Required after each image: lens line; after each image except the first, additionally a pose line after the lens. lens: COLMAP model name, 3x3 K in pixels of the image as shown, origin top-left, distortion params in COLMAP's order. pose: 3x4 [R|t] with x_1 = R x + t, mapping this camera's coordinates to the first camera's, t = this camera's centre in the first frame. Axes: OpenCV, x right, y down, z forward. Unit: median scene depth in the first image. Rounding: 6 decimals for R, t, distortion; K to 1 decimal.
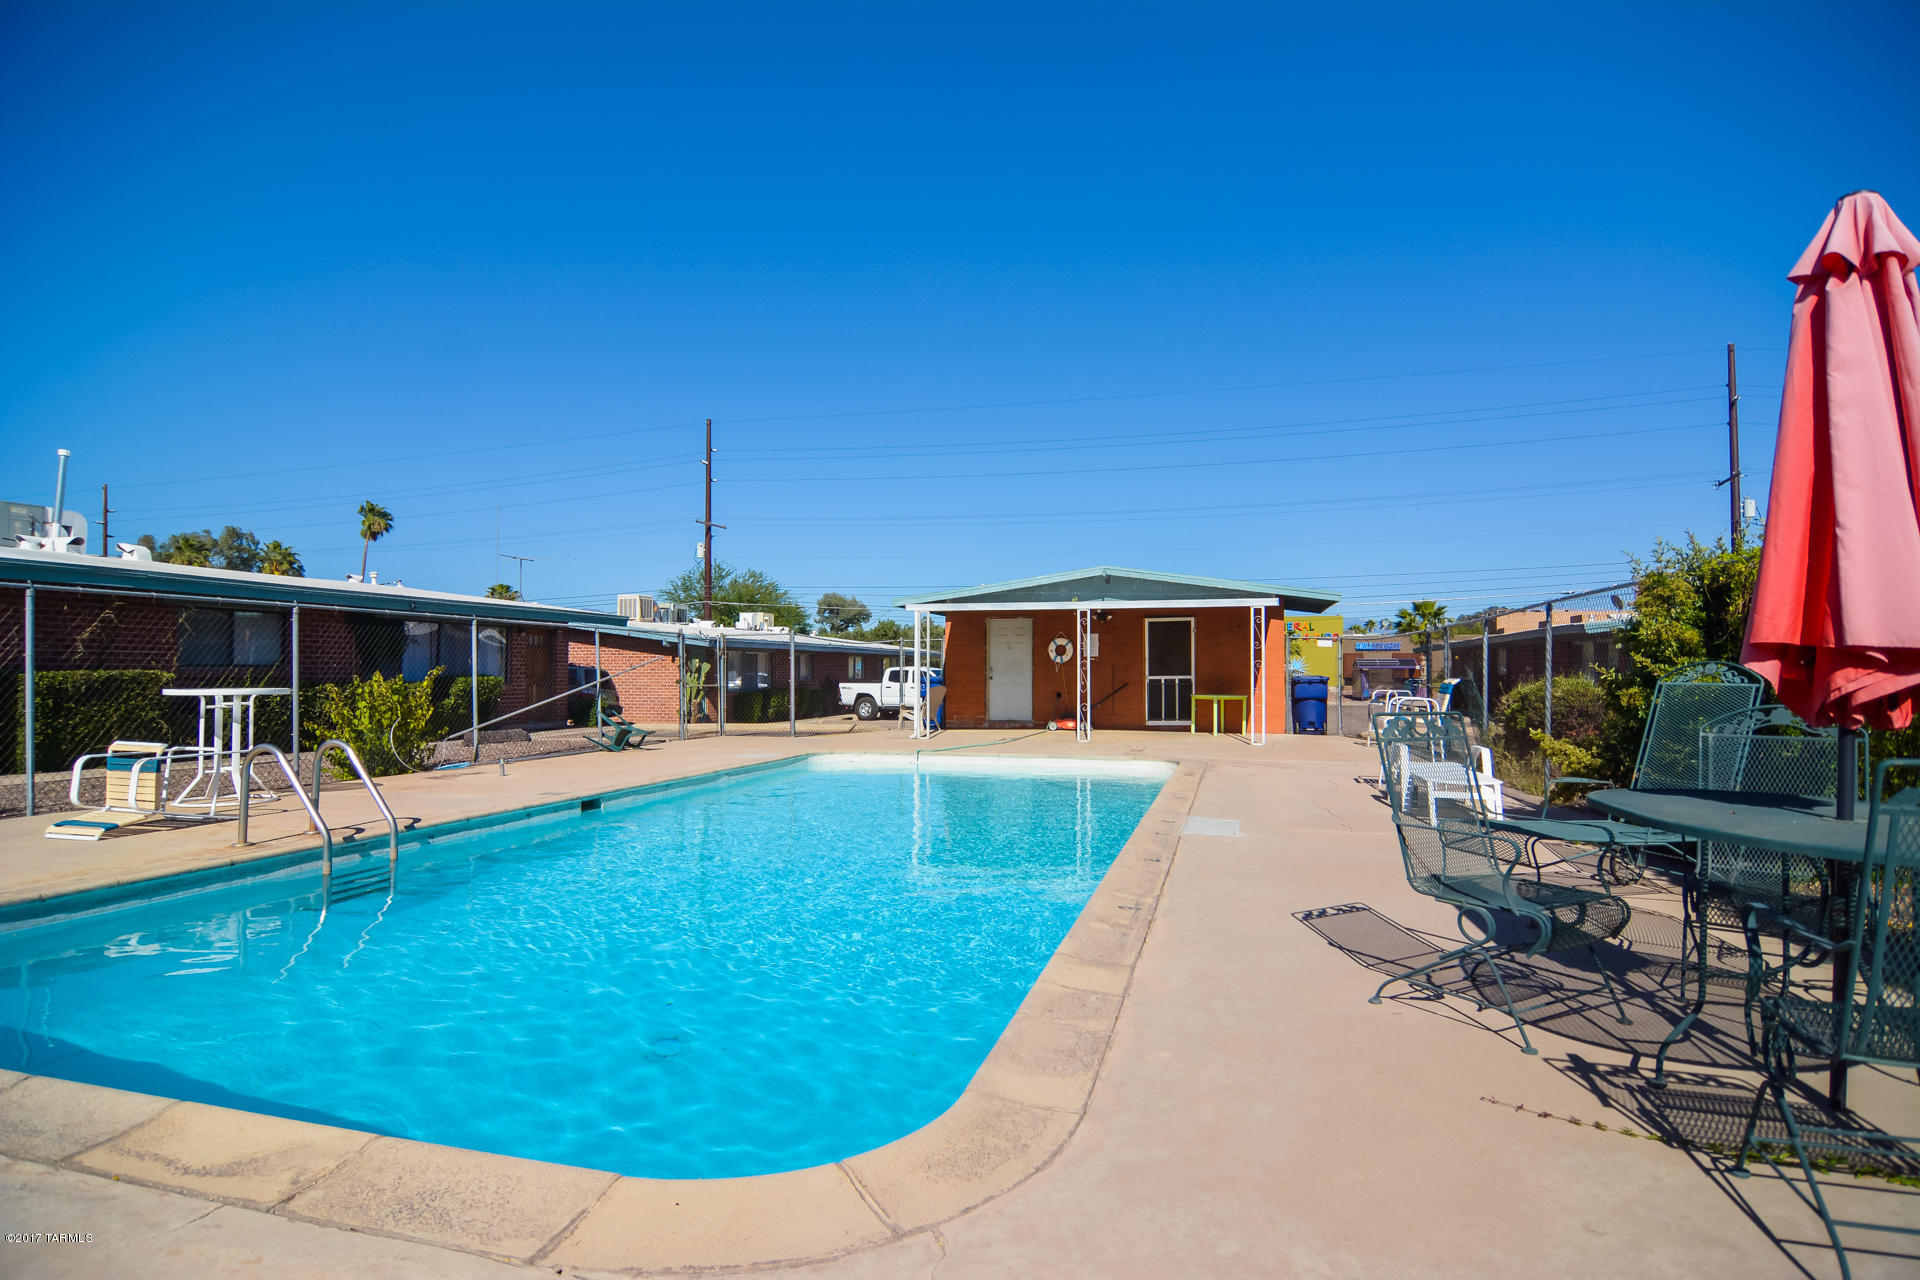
lens RADIAL K [[1024.7, 0, 959.4], [0, 1024.7, 647.4], [0, 0, 1]] dist [-0.016129, -0.006034]
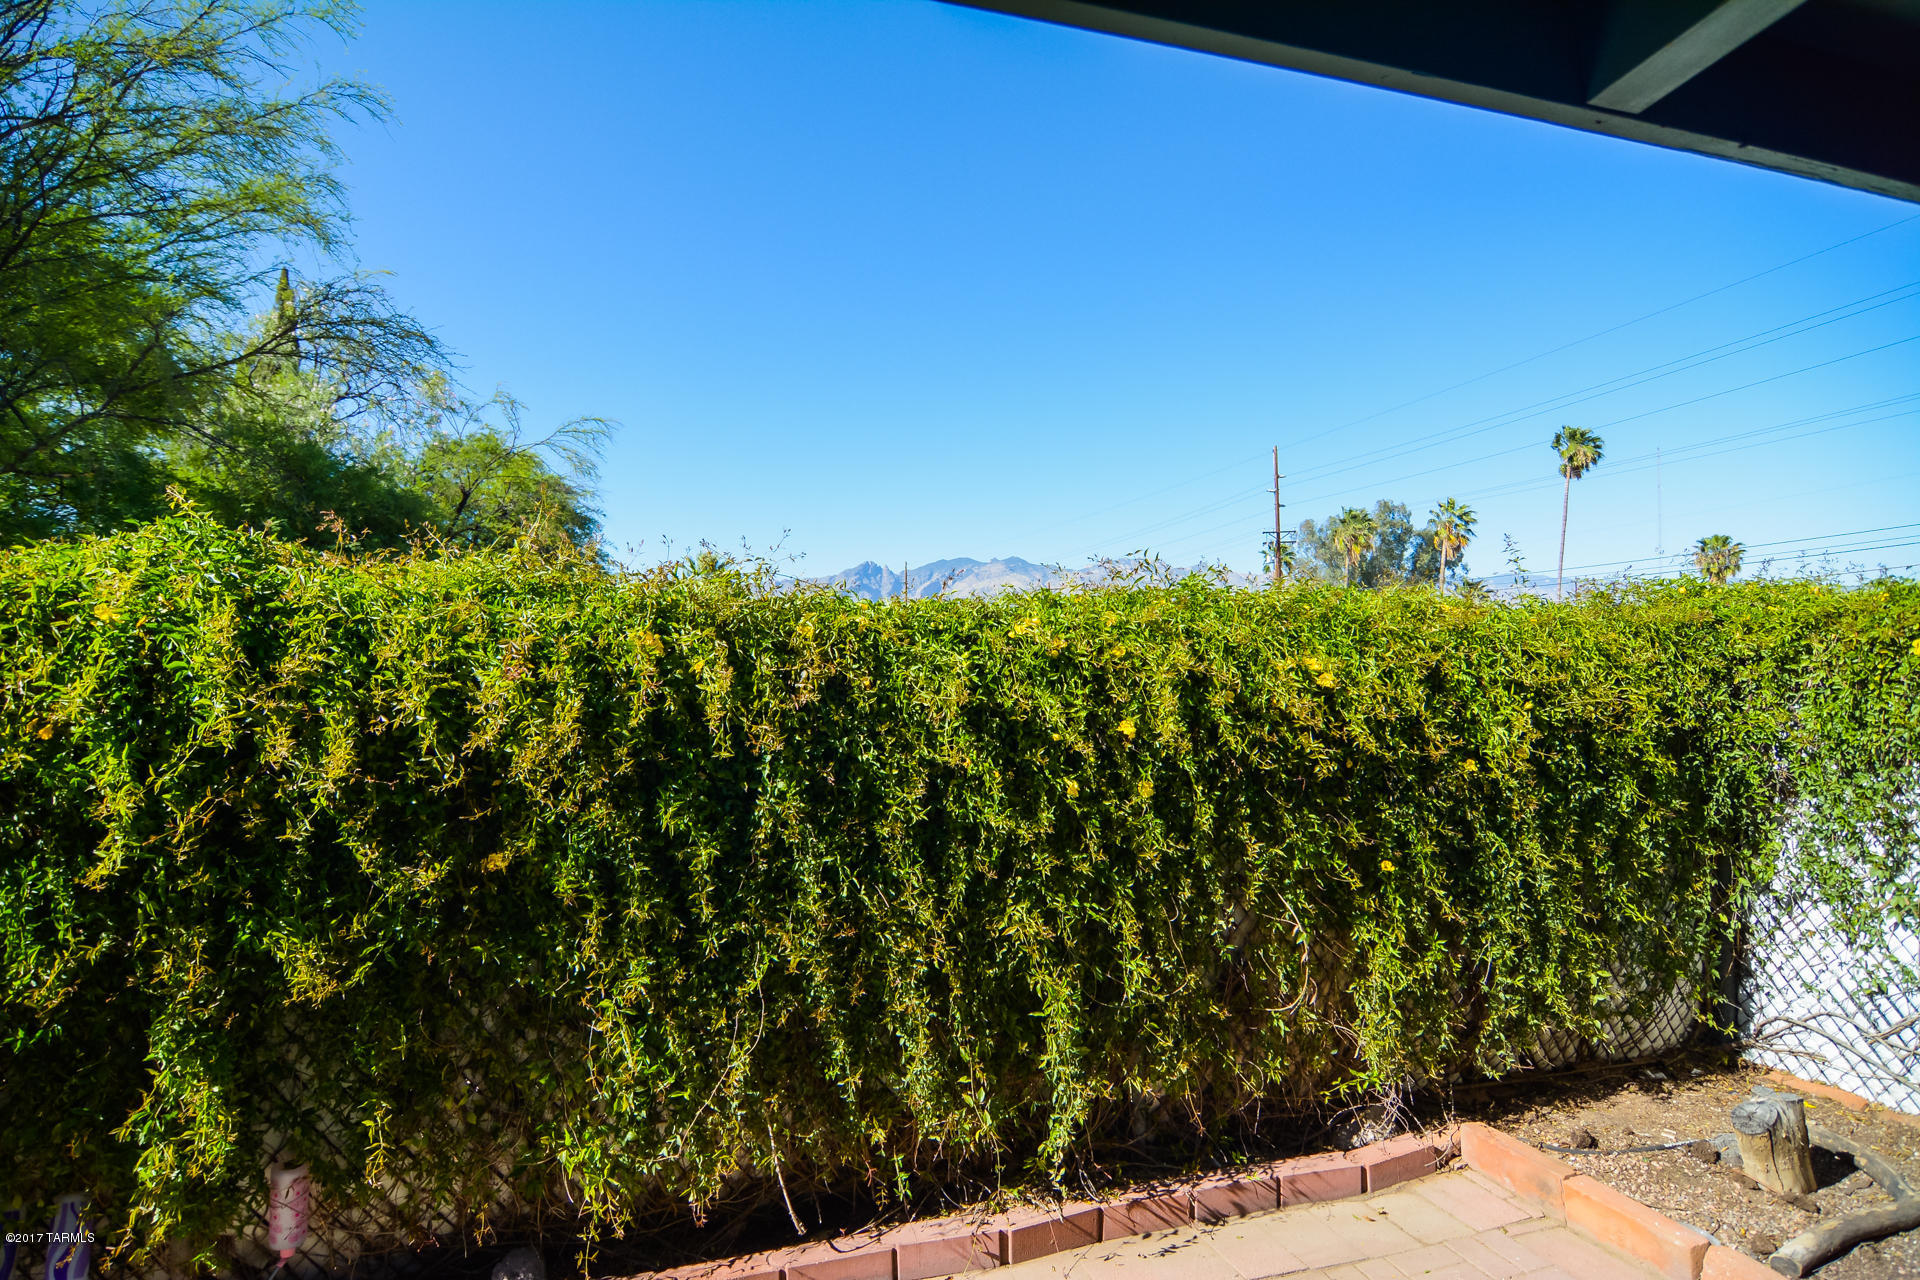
lens RADIAL K [[1024.7, 0, 959.6], [0, 1024.7, 636.3], [0, 0, 1]] dist [-0.016129, -0.006034]
pose [[0.535354, 0.001474, -0.844627, -0.194866], [0.010857, 0.999904, 0.008627, -0.002121], [0.844558, -0.013789, 0.535286, 0.232923]]
